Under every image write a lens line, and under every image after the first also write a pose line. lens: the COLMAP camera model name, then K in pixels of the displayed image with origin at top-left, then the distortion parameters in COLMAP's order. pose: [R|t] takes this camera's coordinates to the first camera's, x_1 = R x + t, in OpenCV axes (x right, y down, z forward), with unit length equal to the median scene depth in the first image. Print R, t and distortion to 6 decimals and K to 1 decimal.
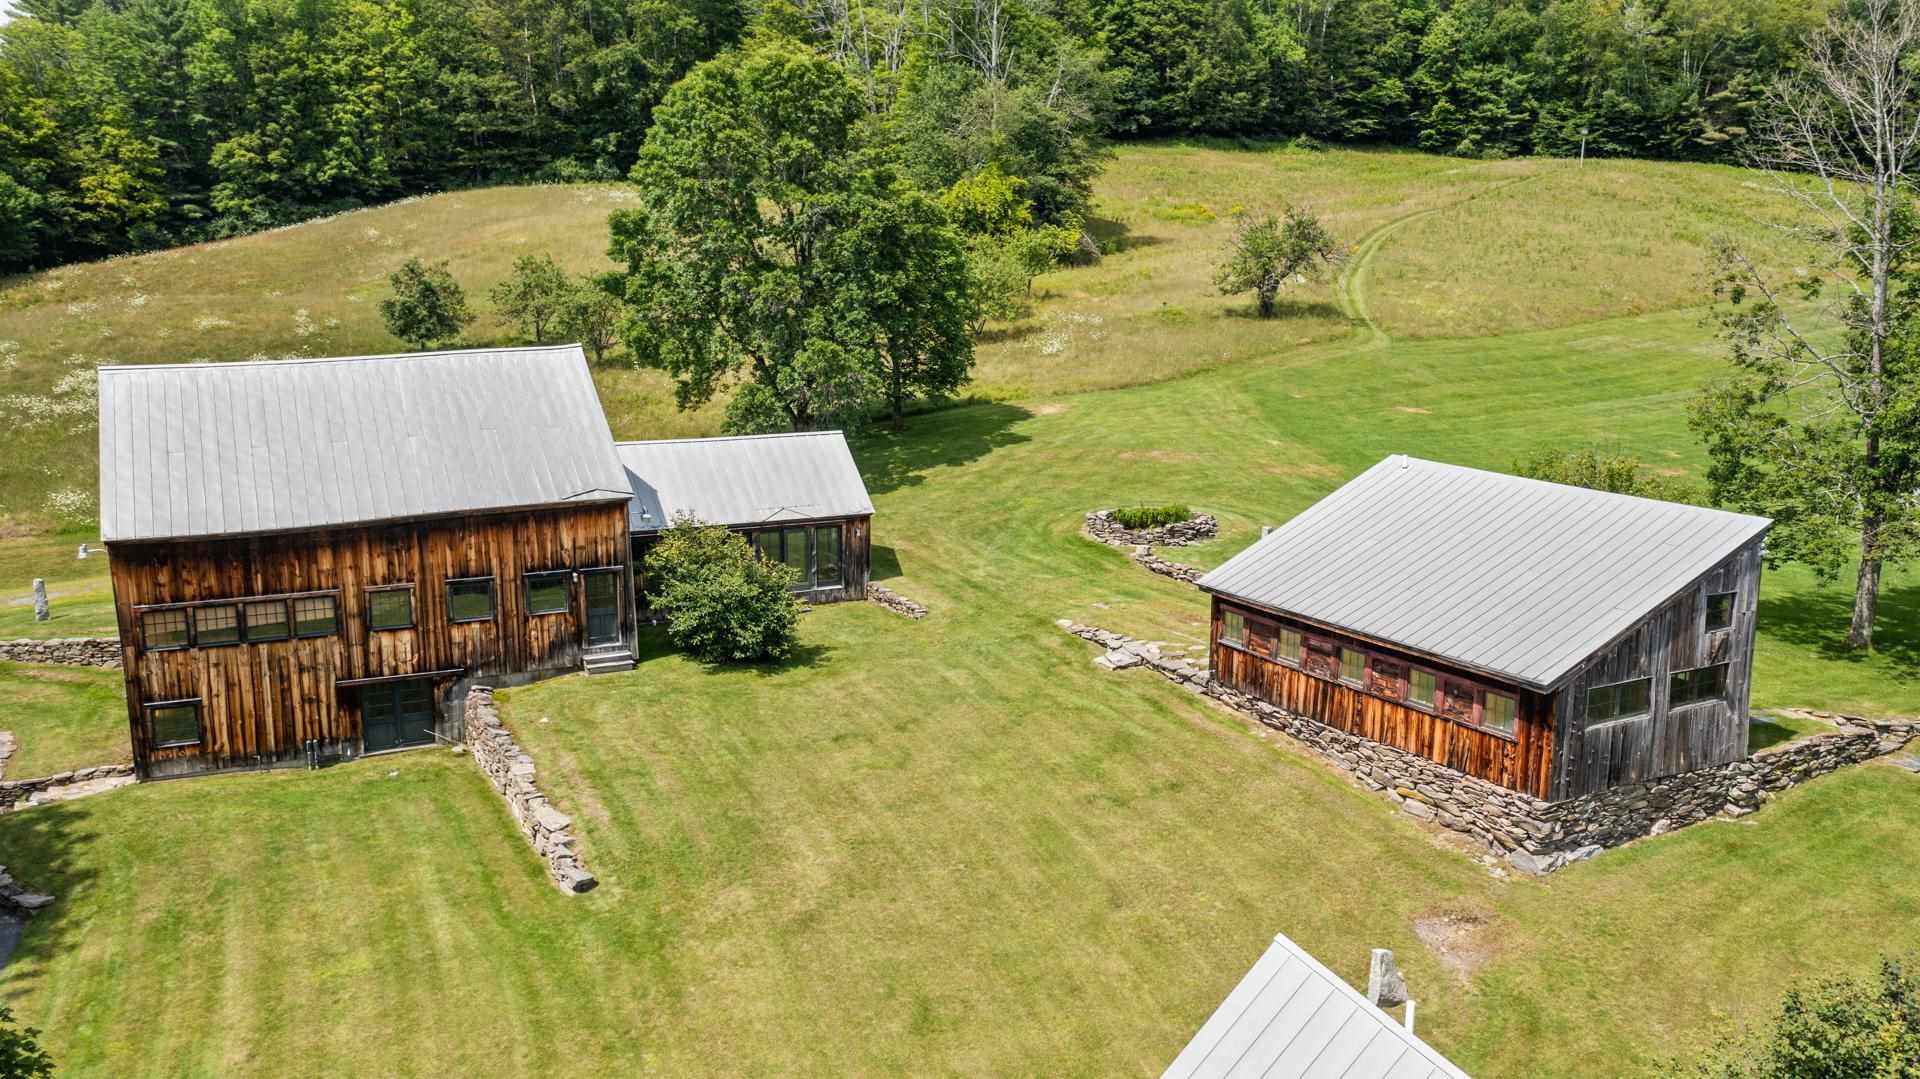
lens RADIAL K [[1518.1, 0, 957.1], [0, 1518.1, 546.0], [0, 0, 1]] dist [-0.016810, 0.002727]
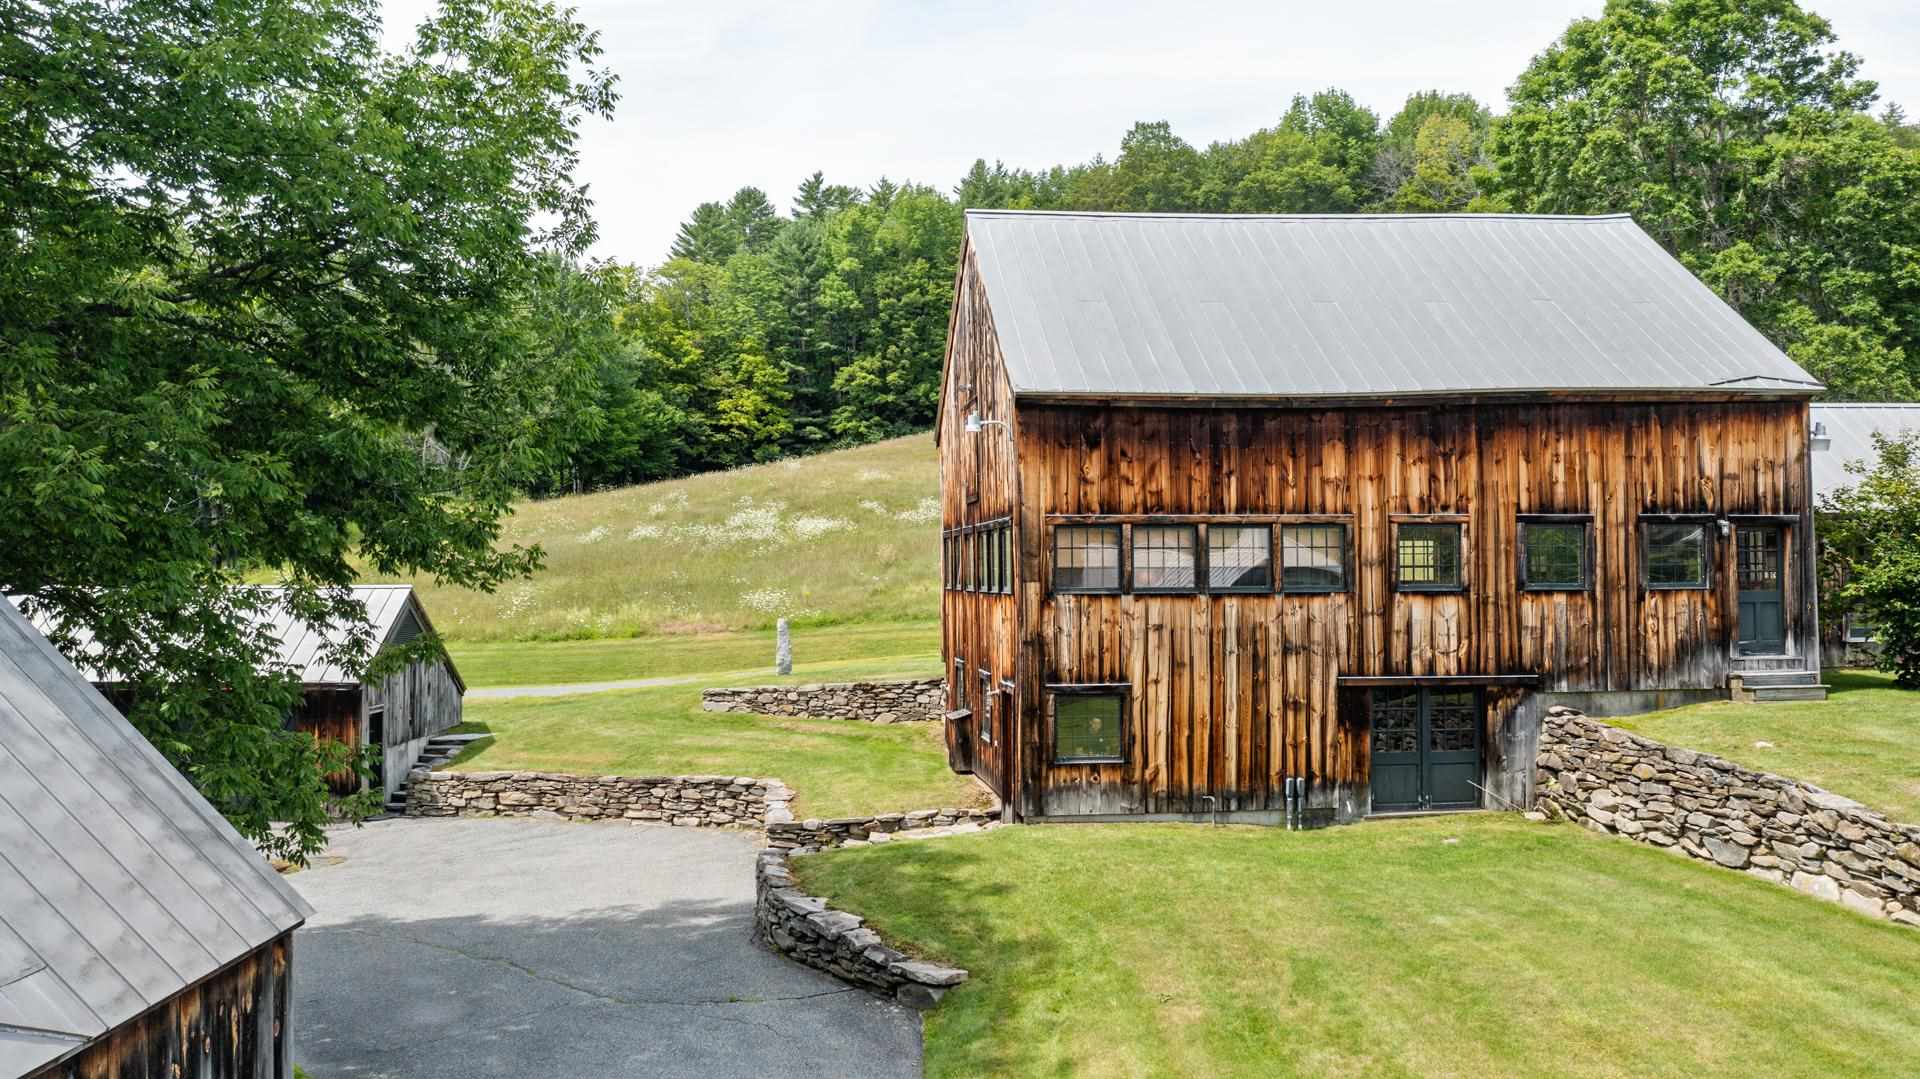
lens RADIAL K [[1518.1, 0, 964.0], [0, 1518.1, 536.3], [0, 0, 1]] dist [-0.016810, 0.002727]
pose [[0.948966, -0.013943, -0.315070, -0.348968], [-0.050851, 0.979186, -0.196493, 0.152112], [0.311252, 0.202487, 0.928505, 0.392209]]
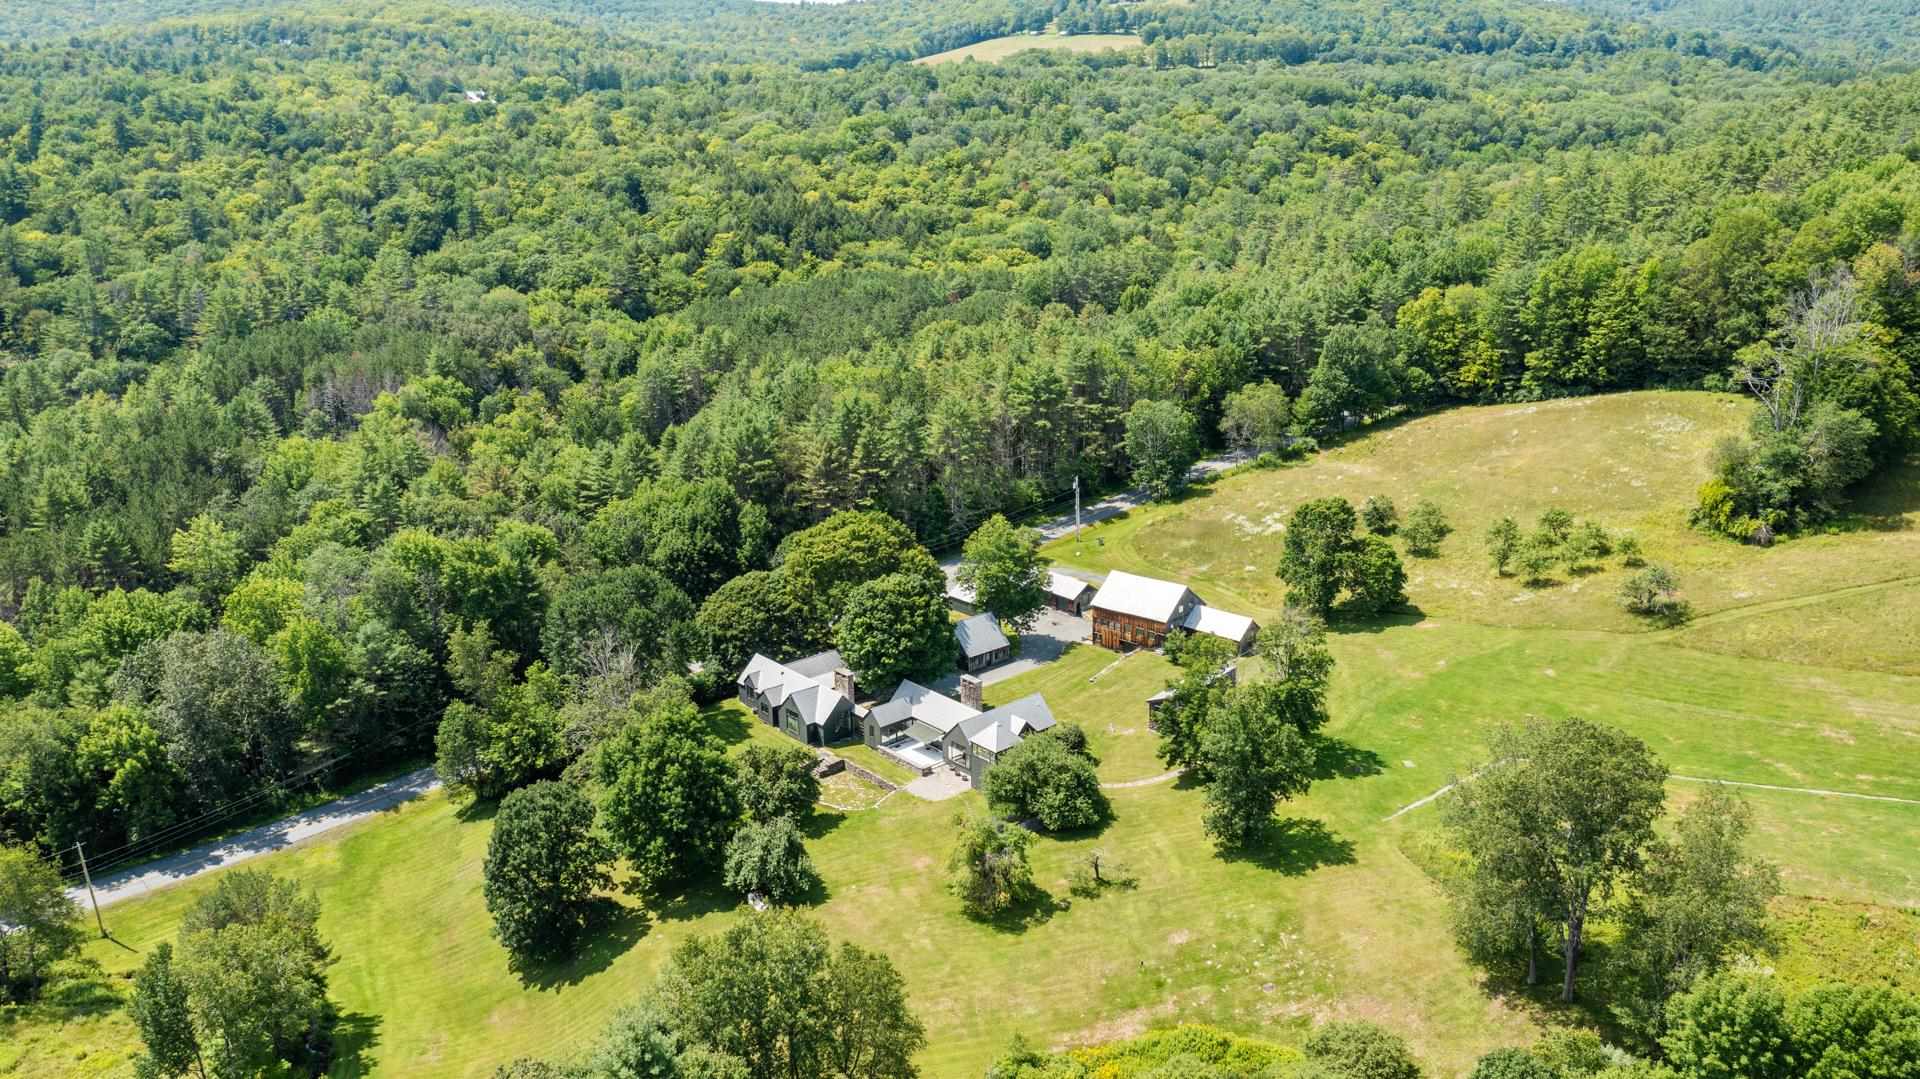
lens RADIAL K [[1518.1, 0, 959.7], [0, 1518.1, 540.0], [0, 0, 1]] dist [-0.016810, 0.002727]
pose [[0.367598, 0.253197, -0.894854, 3.984559], [-0.155805, 0.965391, 0.209152, -1.245306], [0.916841, 0.062539, 0.394325, -1.617854]]
